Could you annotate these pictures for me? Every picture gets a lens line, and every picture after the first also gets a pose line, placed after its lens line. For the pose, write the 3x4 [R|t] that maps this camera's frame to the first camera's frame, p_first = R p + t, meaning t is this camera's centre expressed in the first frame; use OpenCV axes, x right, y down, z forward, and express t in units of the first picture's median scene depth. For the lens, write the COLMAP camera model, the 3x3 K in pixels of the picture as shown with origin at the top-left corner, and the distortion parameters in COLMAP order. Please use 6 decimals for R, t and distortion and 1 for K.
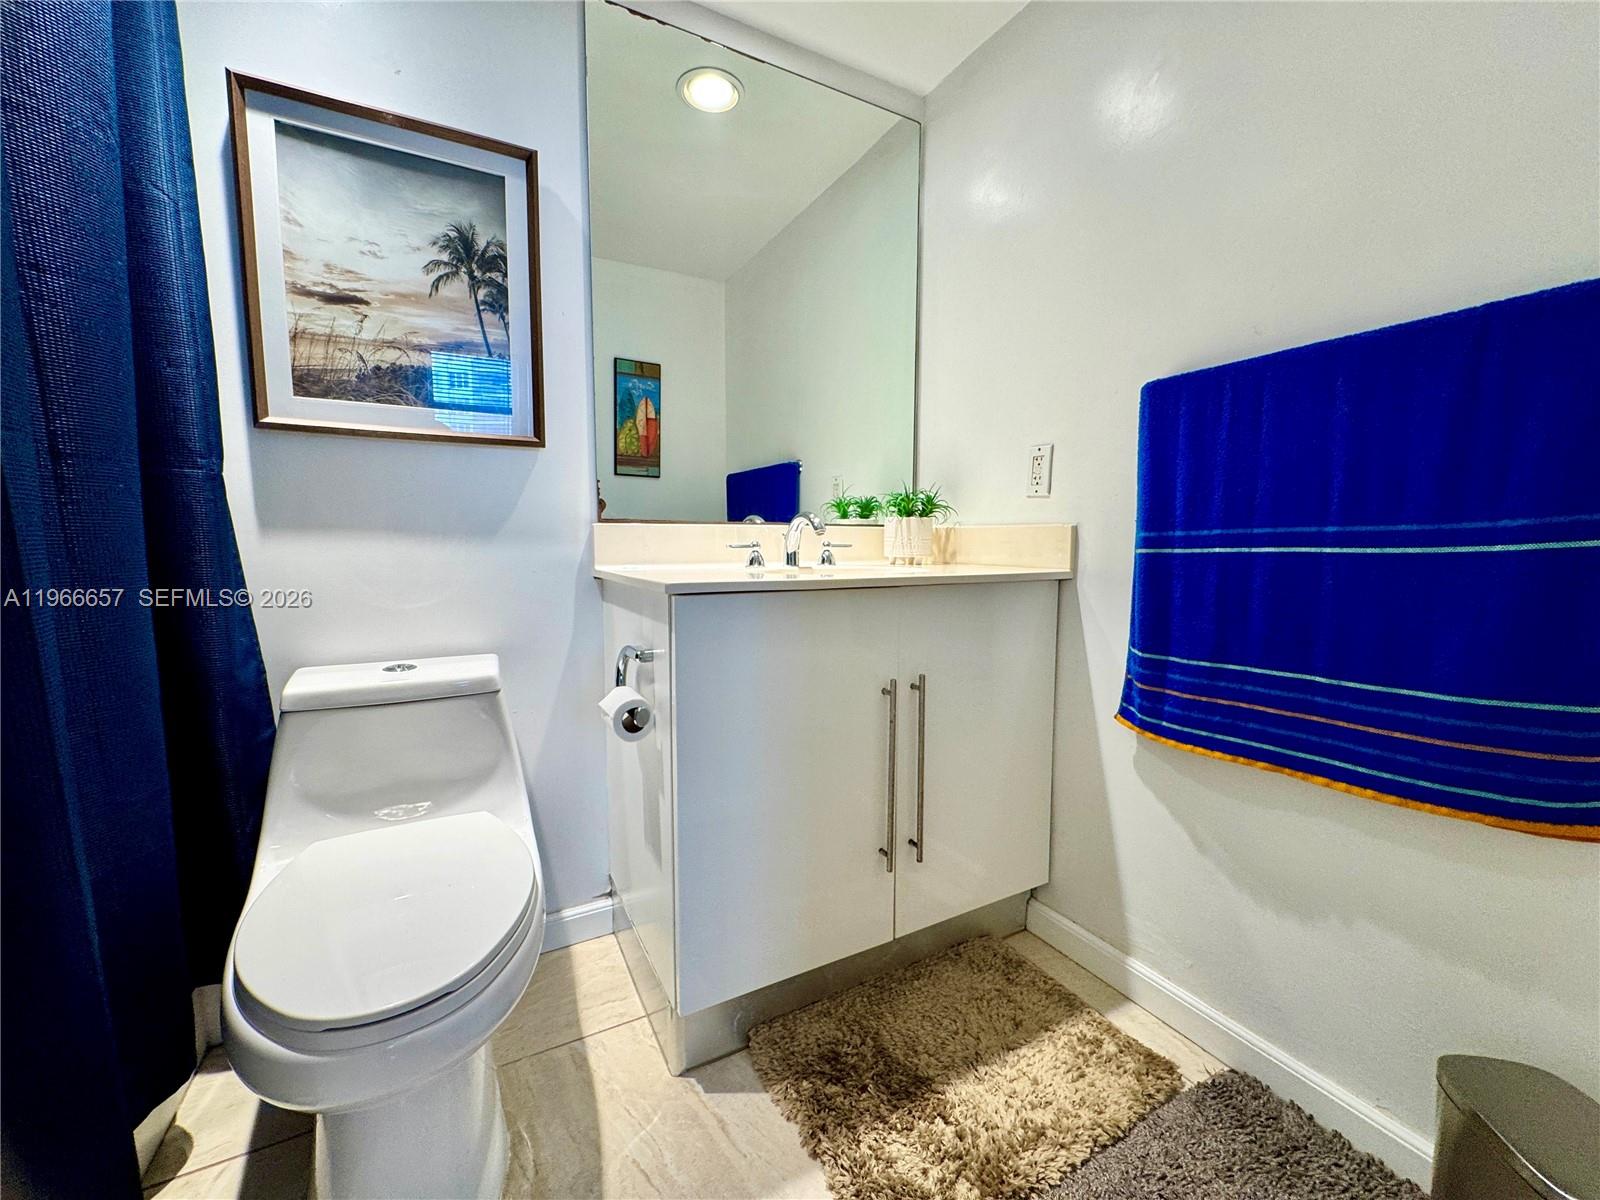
lens RADIAL K [[638.0, 0, 800.7], [0, 638.0, 602.2], [0, 0, 1]] dist [-0.005563, 0.001441]
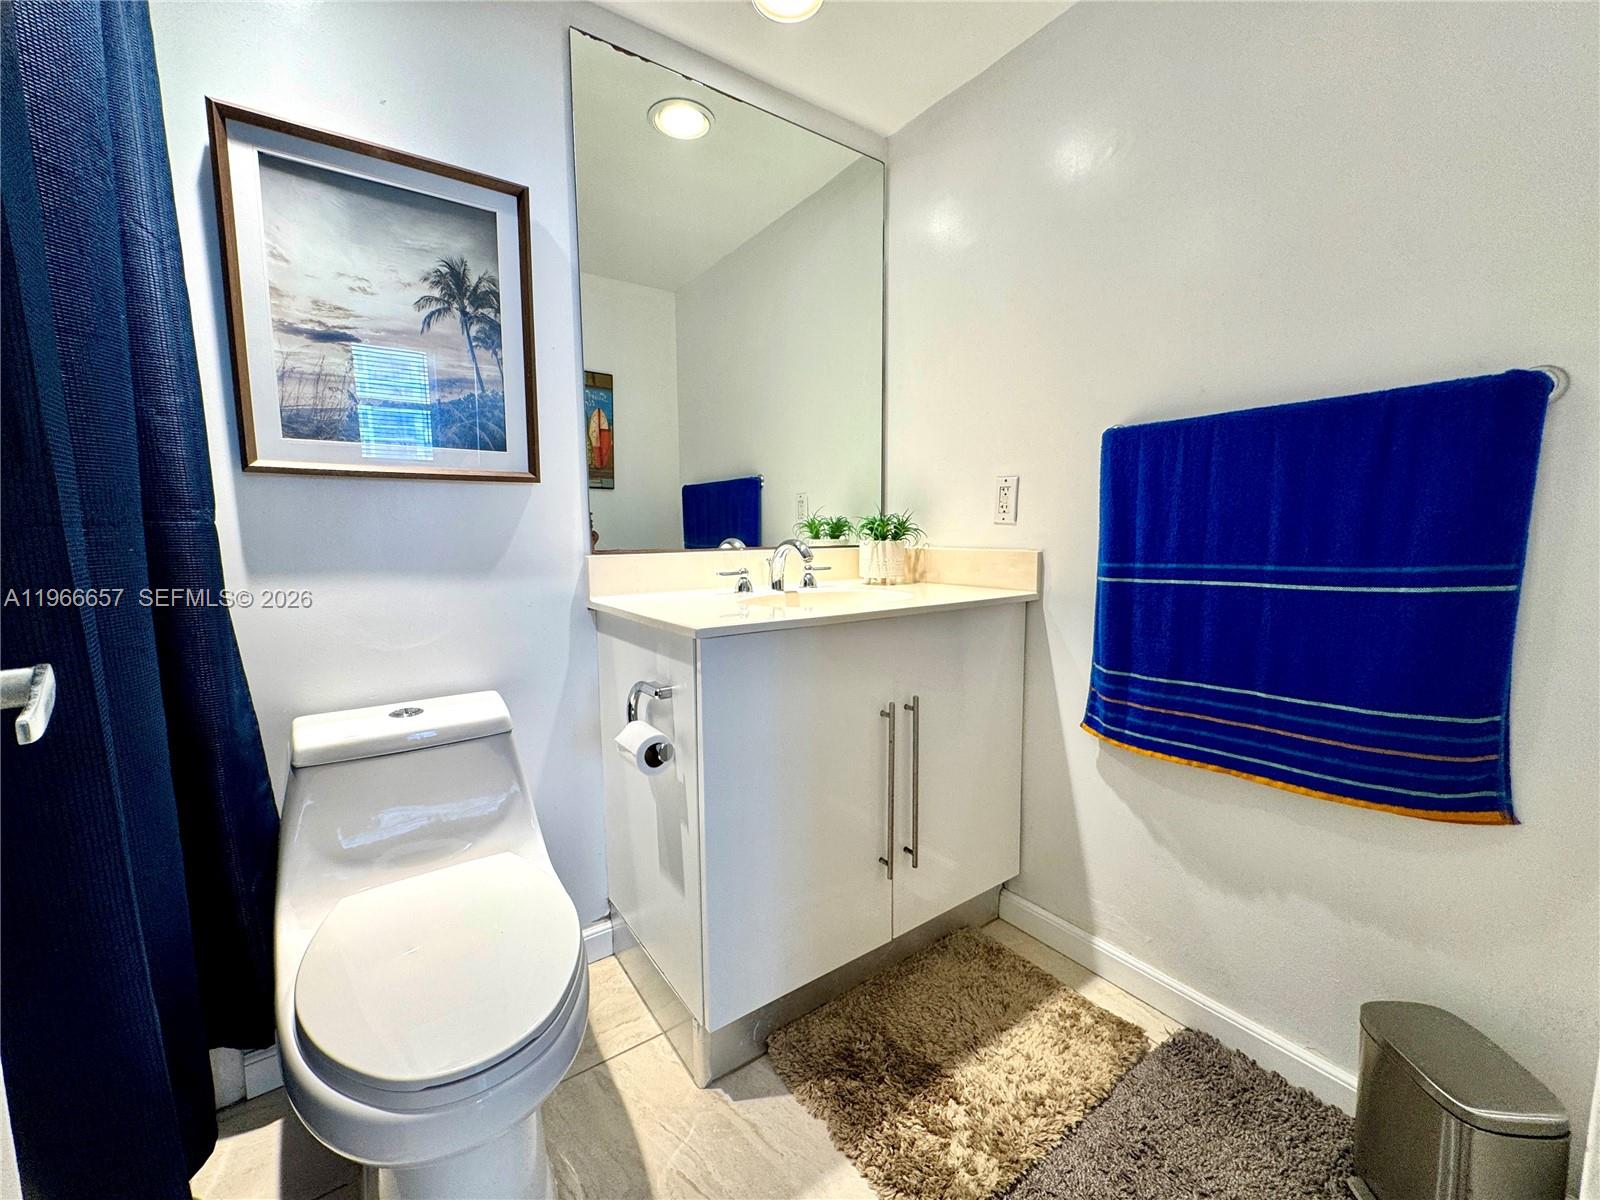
lens RADIAL K [[638.0, 0, 801.8], [0, 638.0, 603.2], [0, 0, 1]] dist [-0.005563, 0.001441]
pose [[0.992741, -0.023652, 0.117926, -0.133543], [0.021917, 0.999632, 0.015994, -0.070232], [-0.118261, -0.013293, 0.992894, -0.054774]]
